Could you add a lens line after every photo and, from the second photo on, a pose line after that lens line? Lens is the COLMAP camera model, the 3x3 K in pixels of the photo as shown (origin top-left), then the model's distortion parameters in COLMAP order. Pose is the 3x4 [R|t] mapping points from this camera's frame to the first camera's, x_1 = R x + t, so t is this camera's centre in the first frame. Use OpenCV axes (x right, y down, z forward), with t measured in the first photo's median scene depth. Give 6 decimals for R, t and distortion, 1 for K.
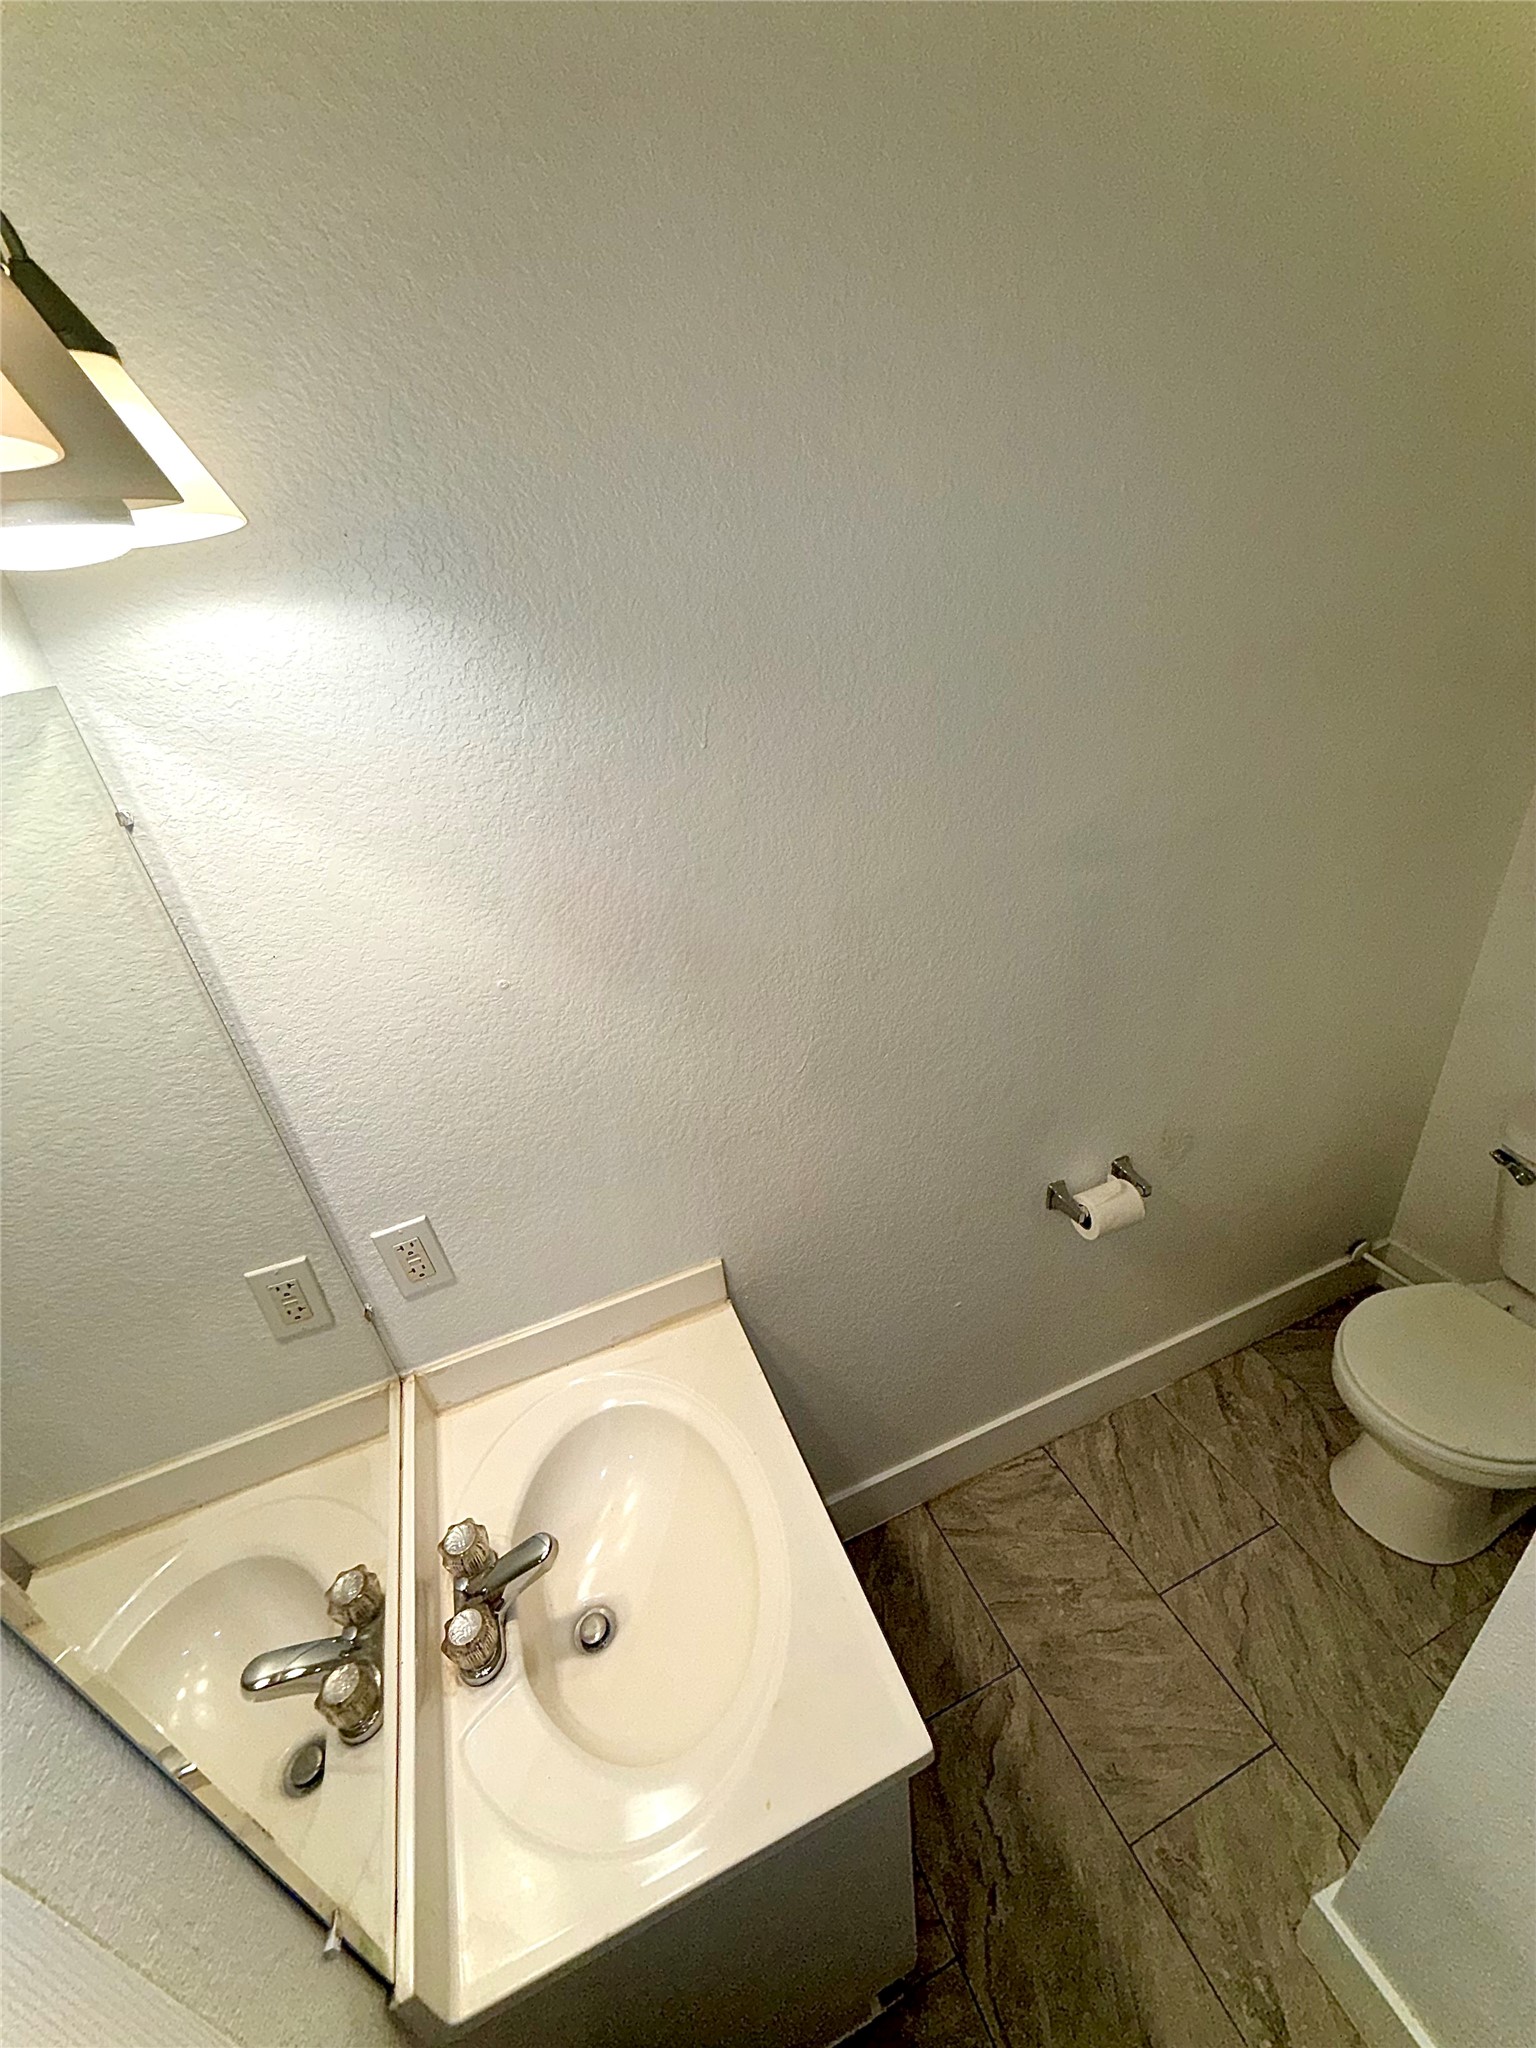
lens RADIAL K [[820.4, 0, 773.5], [0, 820.4, 1025.7], [0, 0, 1]] dist [-0.003077, 0.001052]
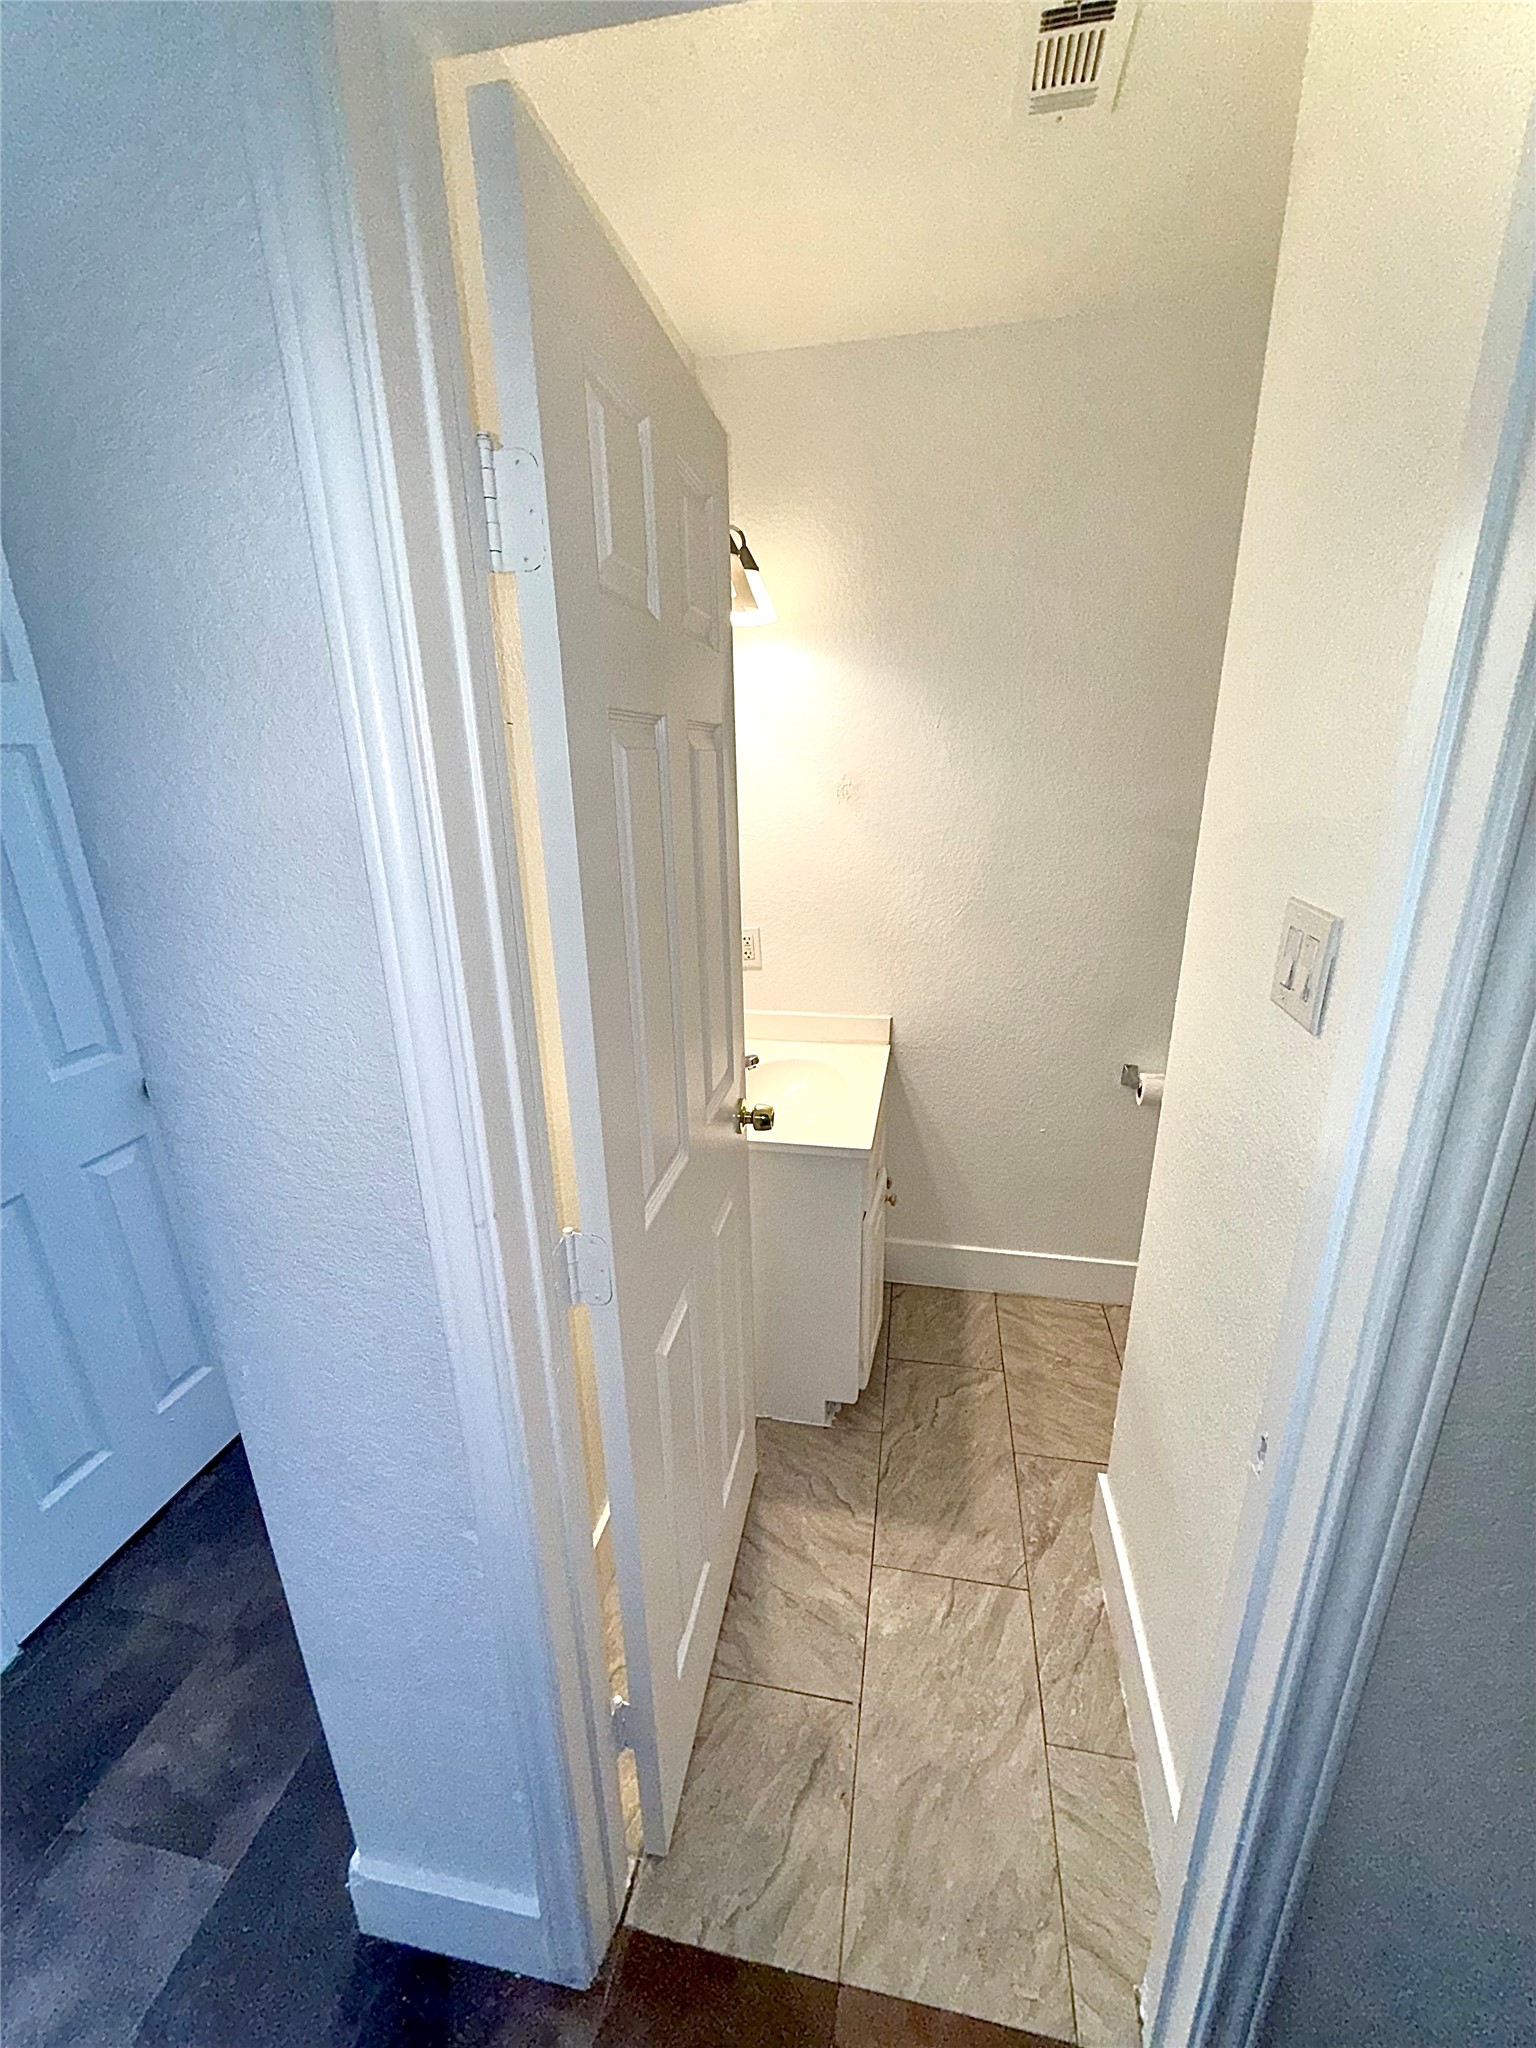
lens RADIAL K [[820.4, 0, 768.0], [0, 820.4, 1028.3], [0, 0, 1]] dist [-0.003077, 0.001052]
pose [[0.835423, 0.257025, -0.485805, 0.508796], [-0.320566, 0.945861, -0.050841, 0.418581], [0.446436, 0.198207, 0.872587, -0.585836]]
